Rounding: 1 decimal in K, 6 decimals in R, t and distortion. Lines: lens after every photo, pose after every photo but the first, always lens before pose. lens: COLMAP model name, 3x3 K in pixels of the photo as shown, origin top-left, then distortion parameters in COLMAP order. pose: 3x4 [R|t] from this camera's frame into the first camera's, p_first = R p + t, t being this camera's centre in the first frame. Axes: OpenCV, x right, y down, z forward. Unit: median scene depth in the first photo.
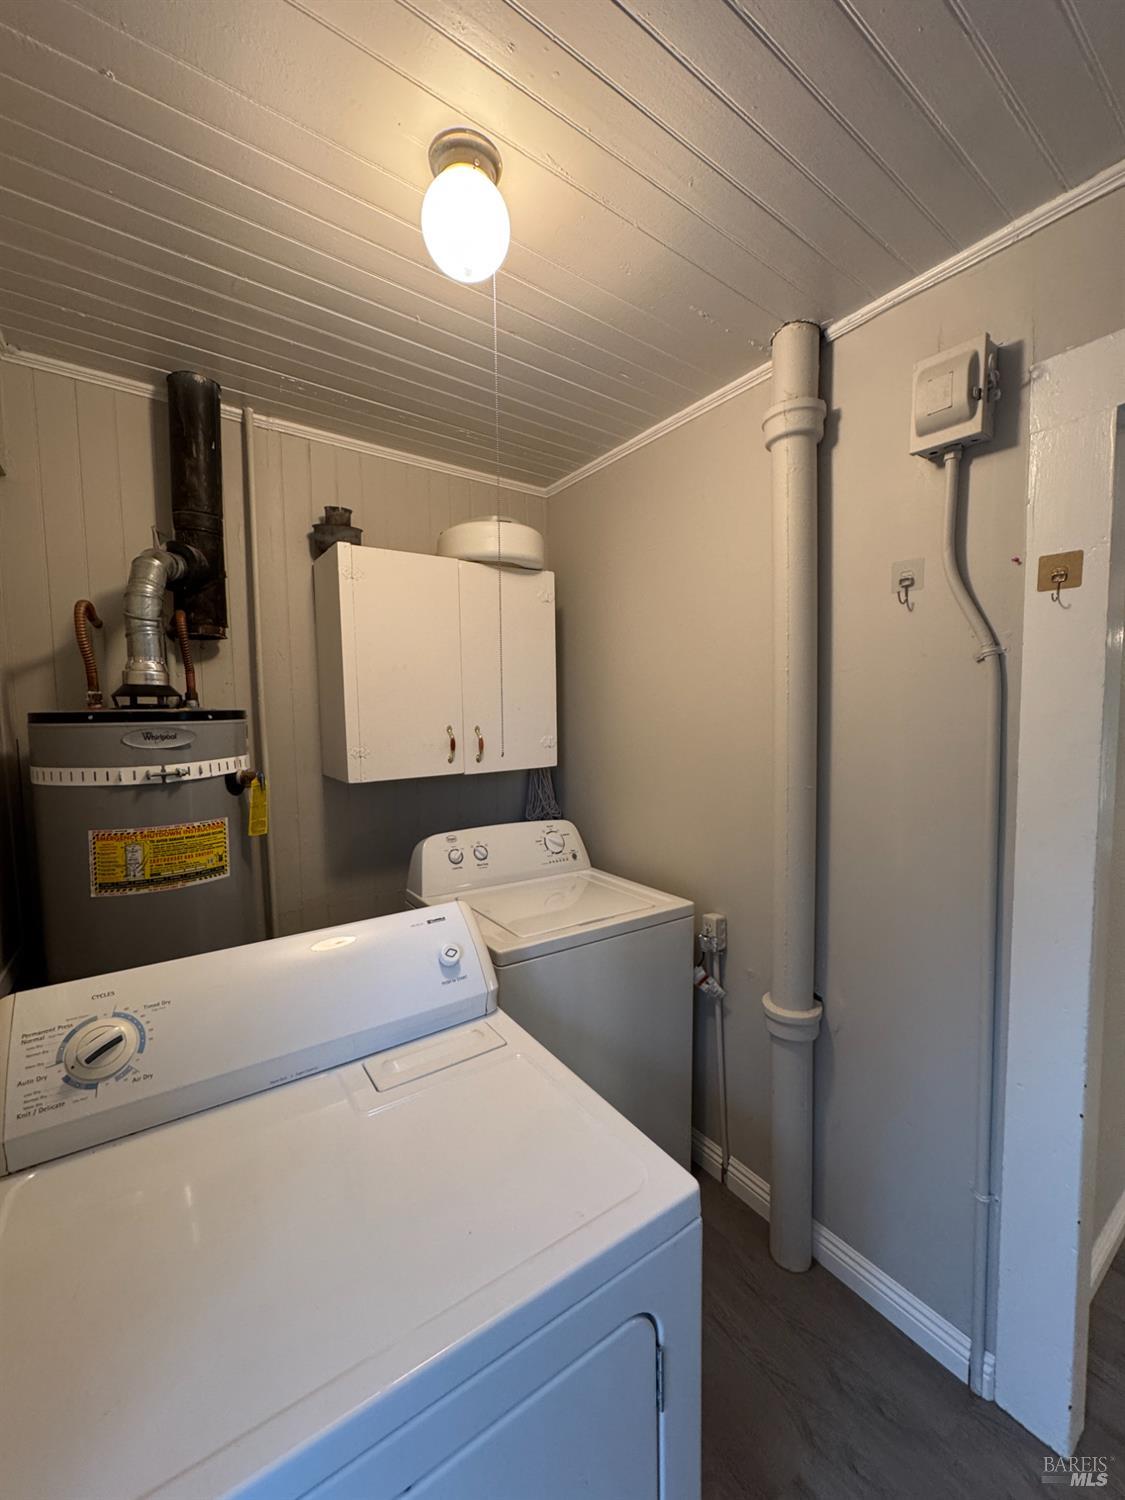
lens RADIAL K [[593.8, 0, 559.8], [0, 593.8, 749.9], [0, 0, 1]] dist [-0.004278, 0.000777]
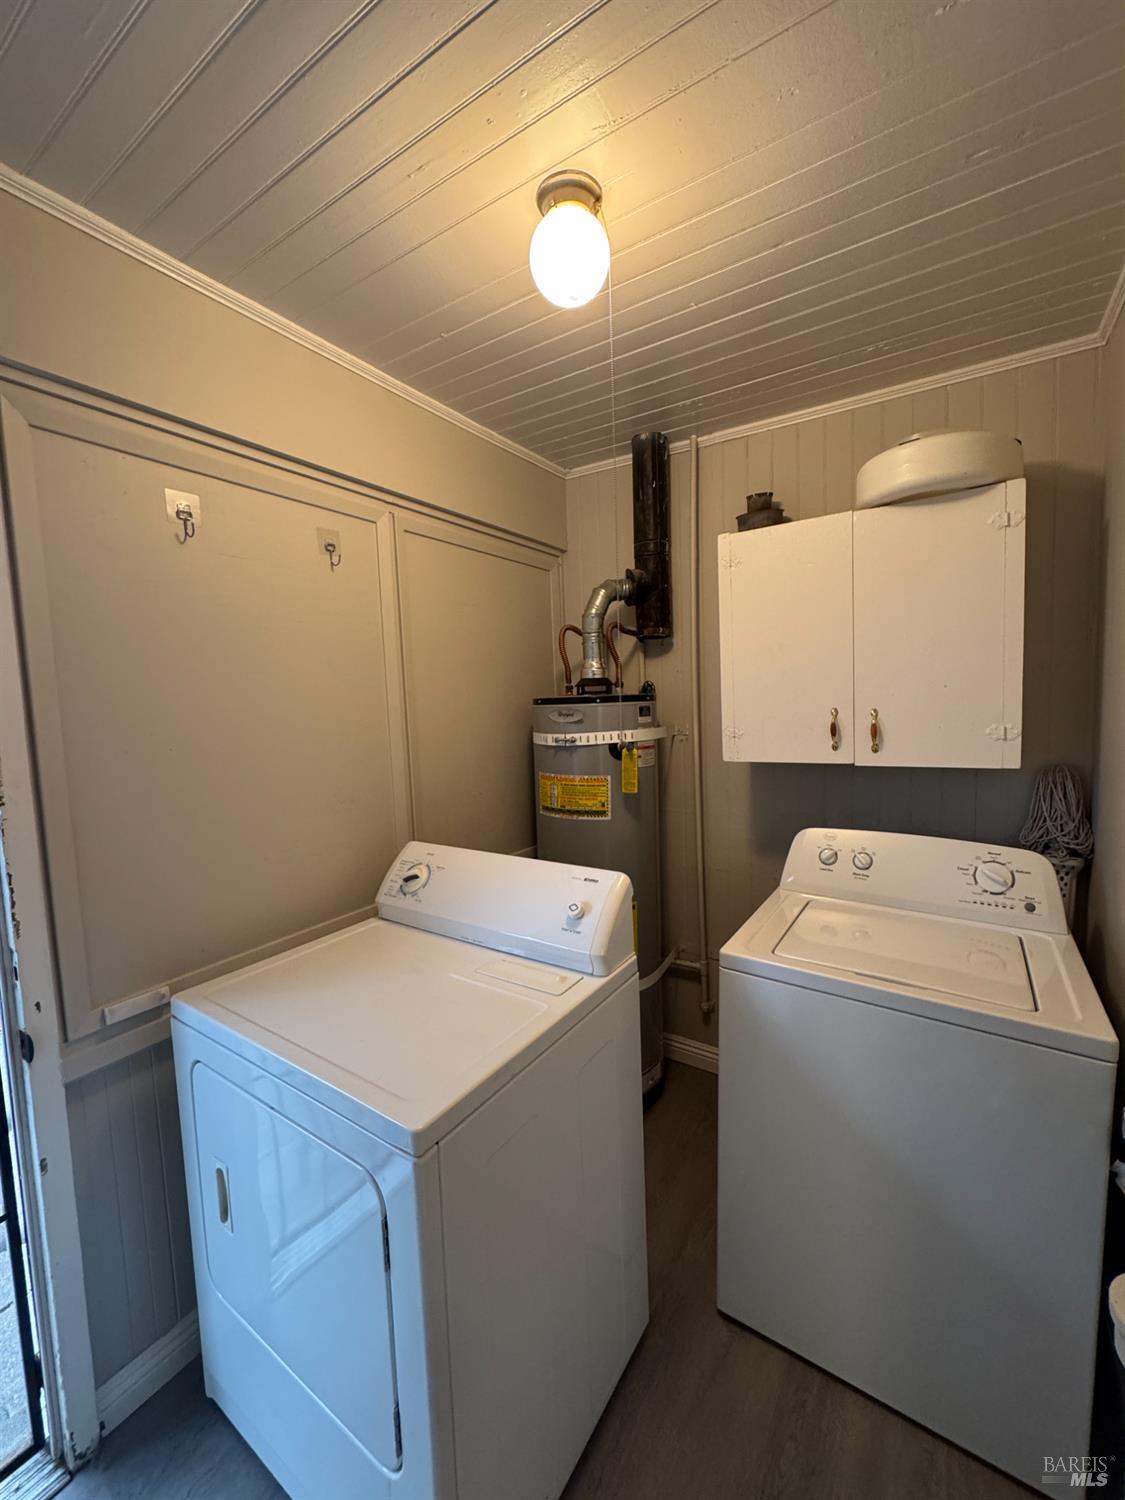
lens RADIAL K [[593.8, 0, 565.0], [0, 593.8, 749.2], [0, 0, 1]] dist [-0.004278, 0.000777]
pose [[0.373331, 0.076431, -0.924544, 0.639854], [-0.036062, 0.997043, 0.067862, -0.033429], [0.926997, 0.008006, 0.374983, 0.406724]]
